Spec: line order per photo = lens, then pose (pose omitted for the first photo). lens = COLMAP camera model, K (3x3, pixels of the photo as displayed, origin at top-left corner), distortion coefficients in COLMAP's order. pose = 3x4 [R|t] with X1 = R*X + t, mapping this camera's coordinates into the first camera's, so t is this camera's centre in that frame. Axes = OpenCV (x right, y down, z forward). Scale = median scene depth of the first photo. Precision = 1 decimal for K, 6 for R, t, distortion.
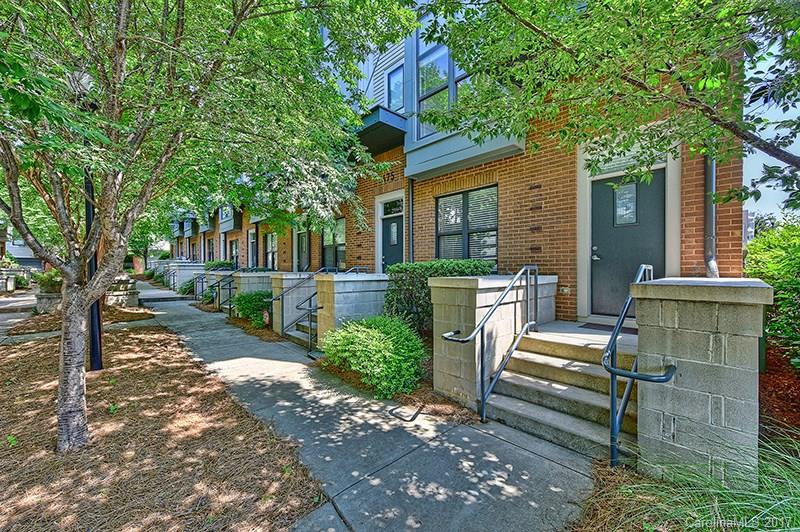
lens RADIAL K [[326.6, 0, 404.4], [0, 326.6, 267.6], [0, 0, 1]] dist [0.000093, -0.000056]
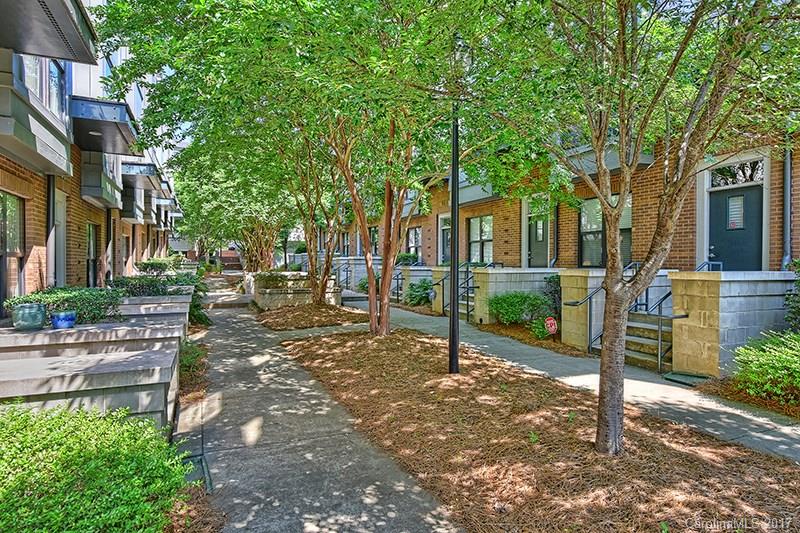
lens RADIAL K [[454.1, 0, 399.0], [0, 454.1, 266.4], [0, 0, 1]] dist [-0.001157, -0.002153]
pose [[0.941614, 0.007460, -0.336612, -0.495847], [-0.004696, 0.999948, 0.009026, 0.003733], [0.336662, -0.006918, 0.941600, -0.179494]]
